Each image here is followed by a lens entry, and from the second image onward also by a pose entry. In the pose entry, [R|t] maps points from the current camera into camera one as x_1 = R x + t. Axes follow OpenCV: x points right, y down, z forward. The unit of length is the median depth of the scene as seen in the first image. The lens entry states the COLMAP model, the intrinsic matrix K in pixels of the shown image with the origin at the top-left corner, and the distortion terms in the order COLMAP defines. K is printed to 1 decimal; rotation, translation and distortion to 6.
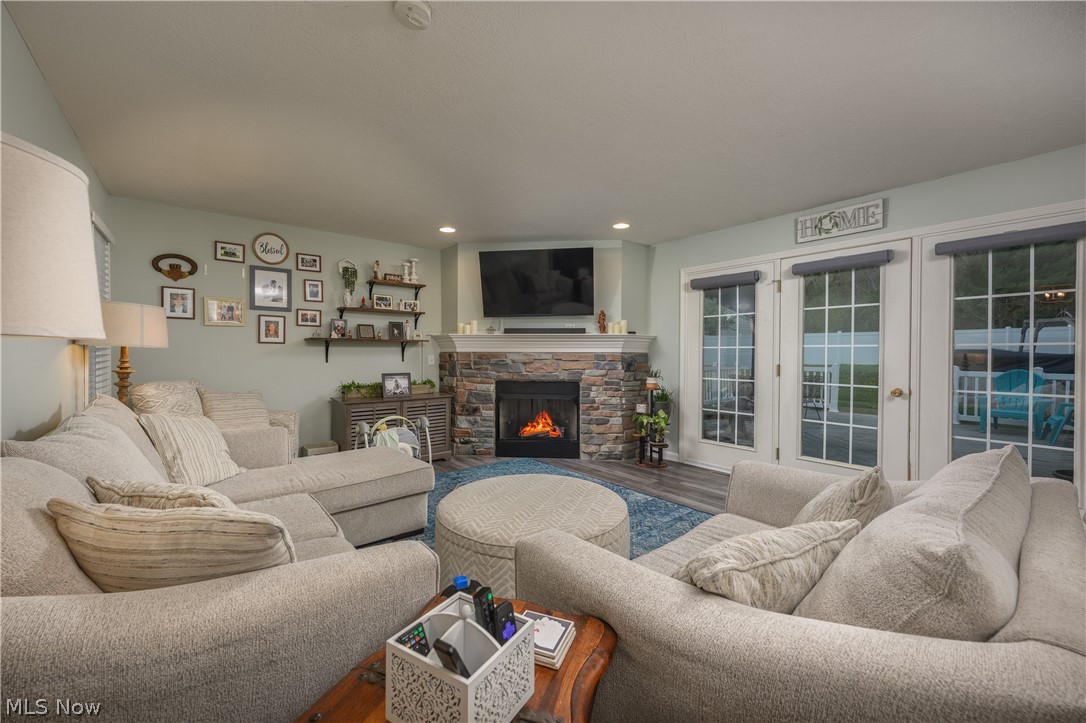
lens RADIAL K [[432.1, 0, 542.4], [0, 432.1, 360.1], [0, 0, 1]] dist [0.000203, -0.000038]
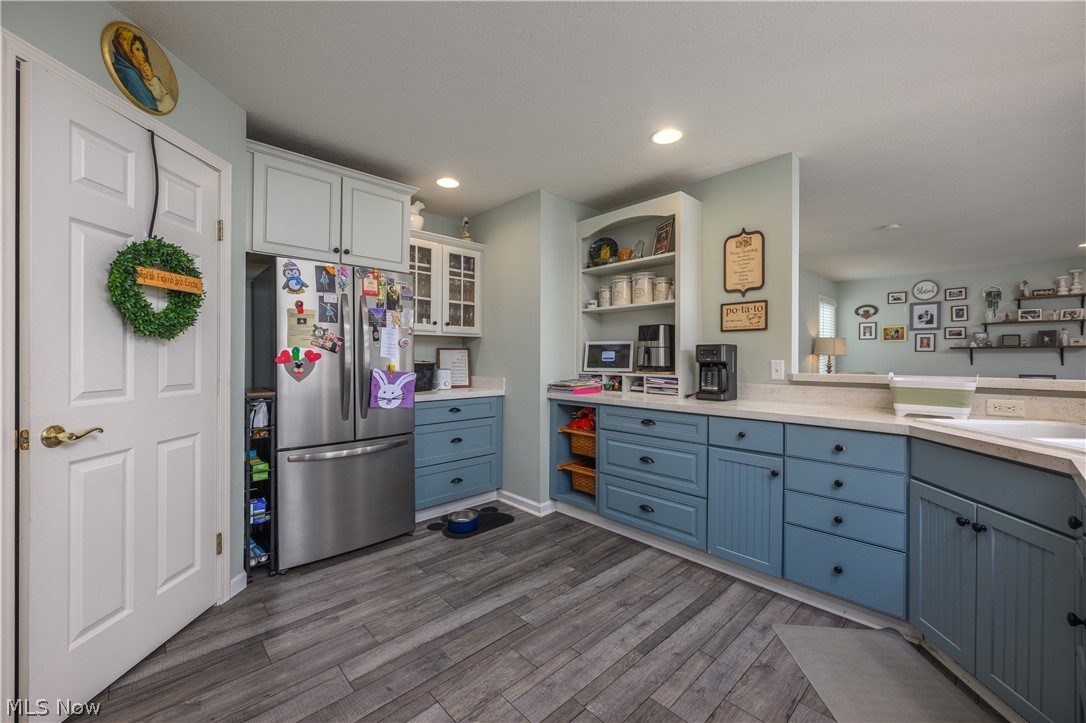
lens RADIAL K [[432.1, 0, 542.3], [0, 432.1, 361.0], [0, 0, 1]] dist [0.000203, -0.000038]
pose [[0.088984, 0.000542, -0.996033, 0.752625], [-0.018065, 0.999836, -0.001070, 0.020084], [0.995869, 0.018089, 0.088979, -0.471588]]
